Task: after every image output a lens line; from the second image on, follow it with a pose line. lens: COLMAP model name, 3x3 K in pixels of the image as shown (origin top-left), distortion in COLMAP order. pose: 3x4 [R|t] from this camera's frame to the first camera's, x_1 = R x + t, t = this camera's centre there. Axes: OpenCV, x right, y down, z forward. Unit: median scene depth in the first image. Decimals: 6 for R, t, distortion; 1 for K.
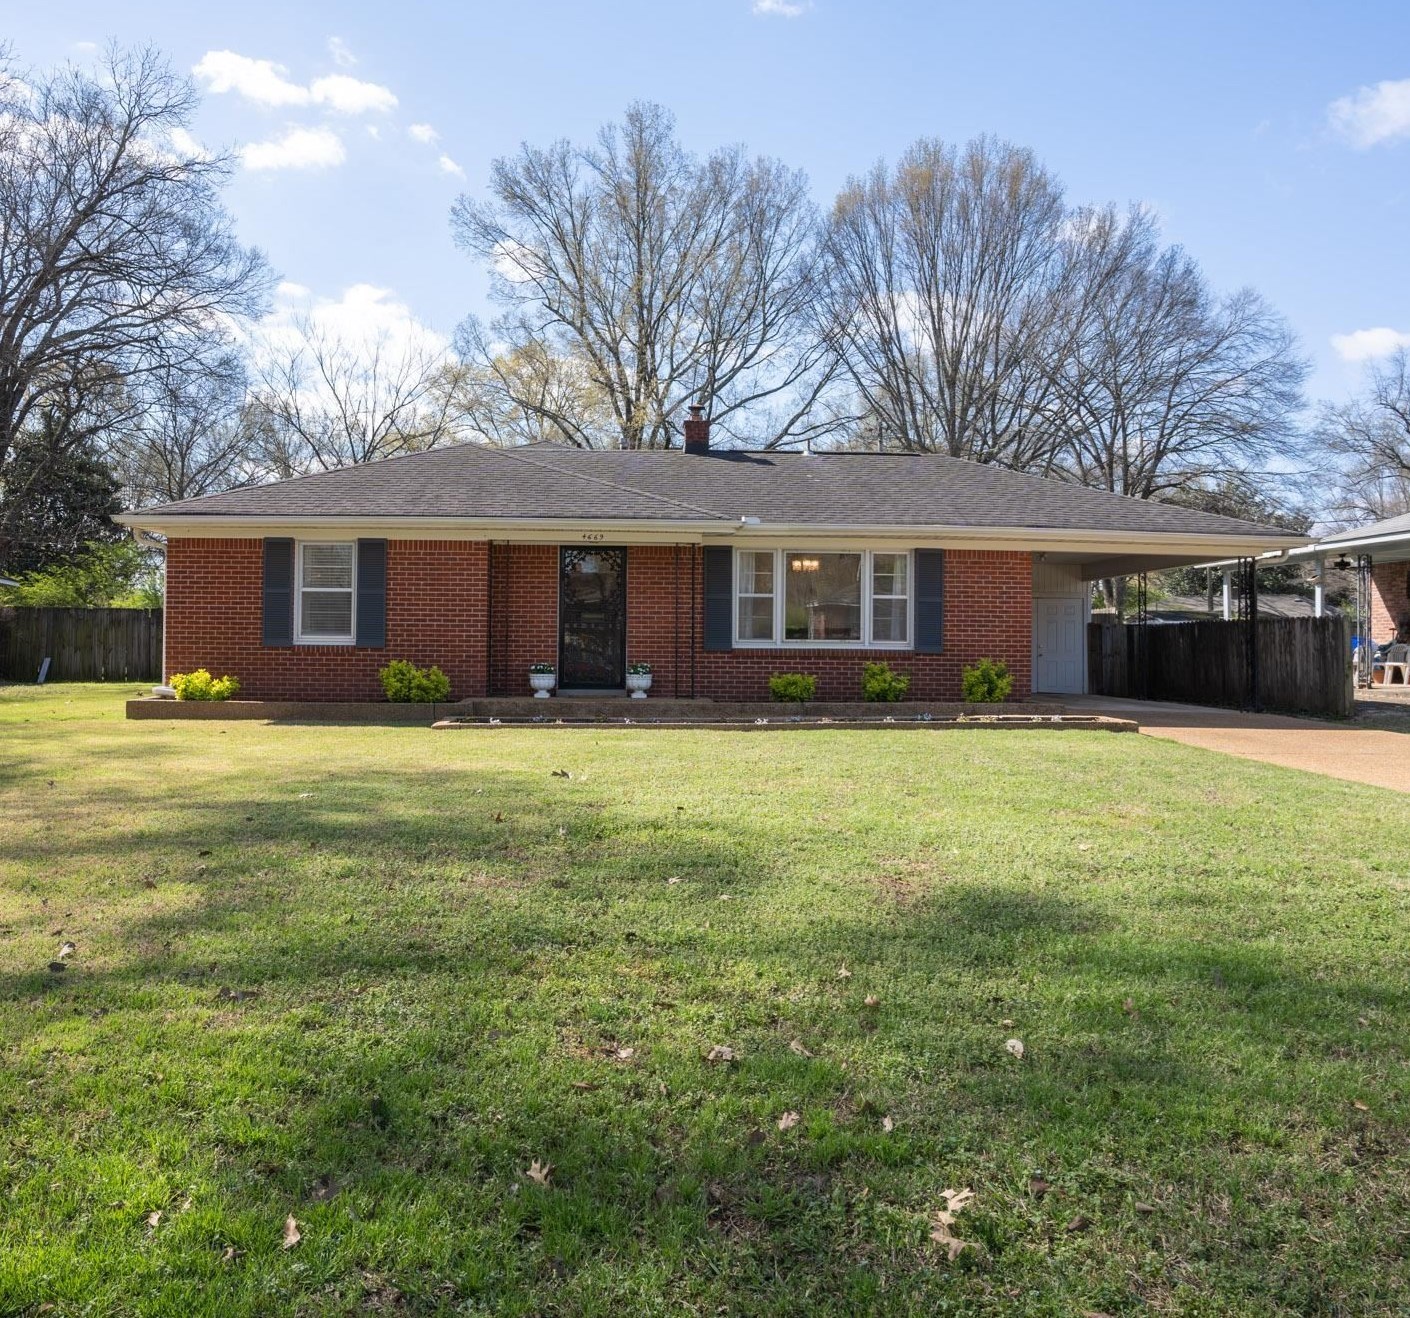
lens RADIAL K [[1009.7, 0, 705.0], [0, 1009.7, 659.0], [0, 0, 1]] dist [-0.003820, -0.001647]
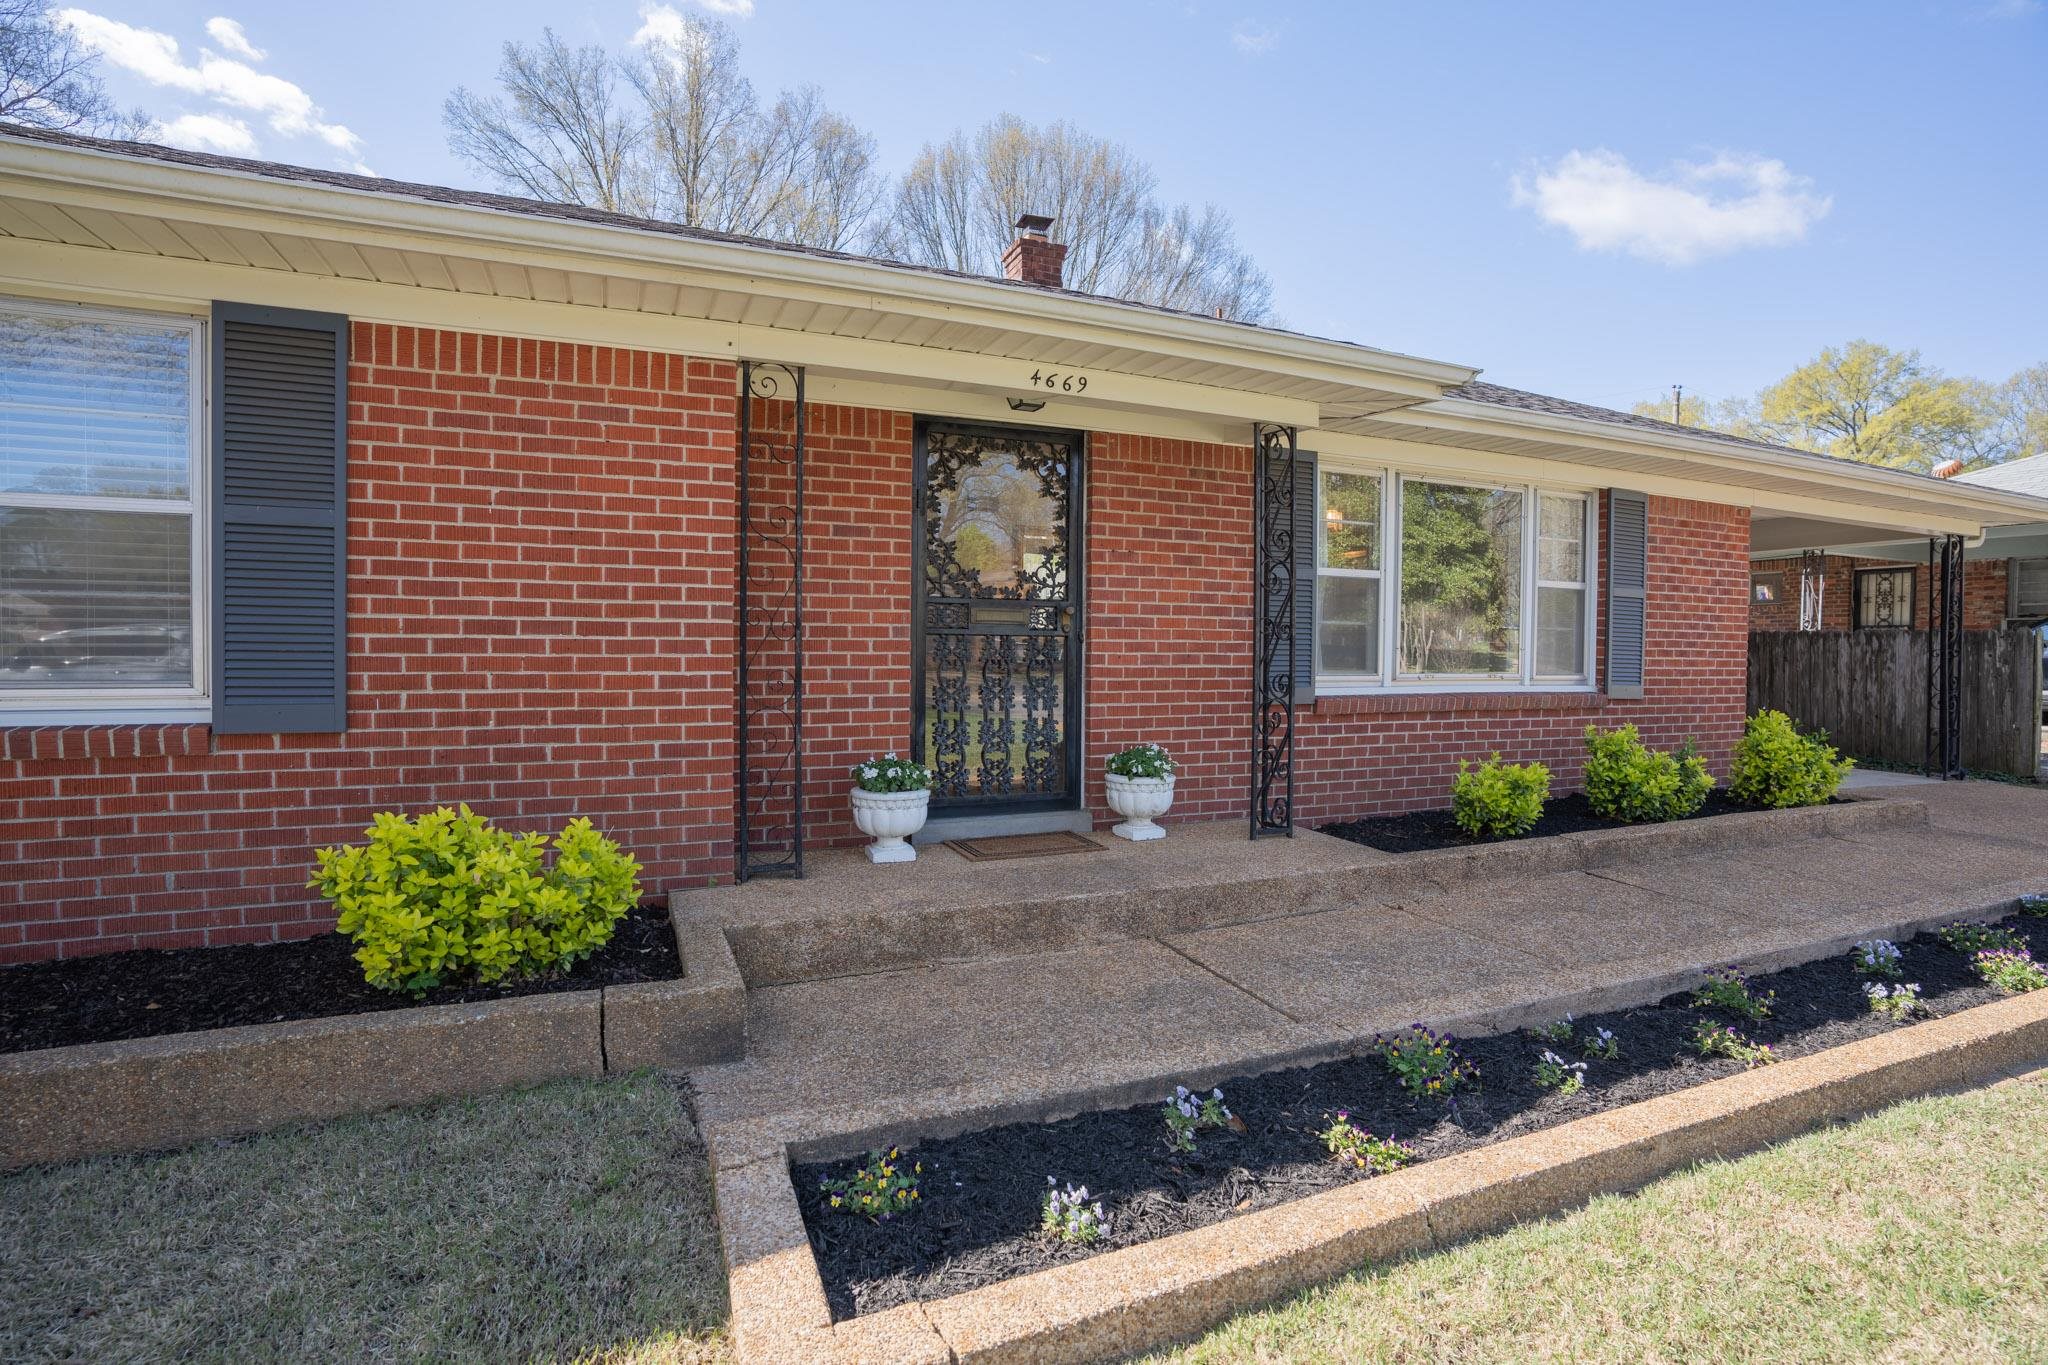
lens RADIAL K [[939.1, 0, 1024.0], [0, 939.1, 682.5], [0, 0, 1]] dist [-0.034598, 0.000054]
pose [[0.949074, -0.011509, 0.314843, -0.210682], [0.003139, 0.999628, 0.027077, -0.027844], [-0.315037, -0.024710, 0.948758, 0.671699]]
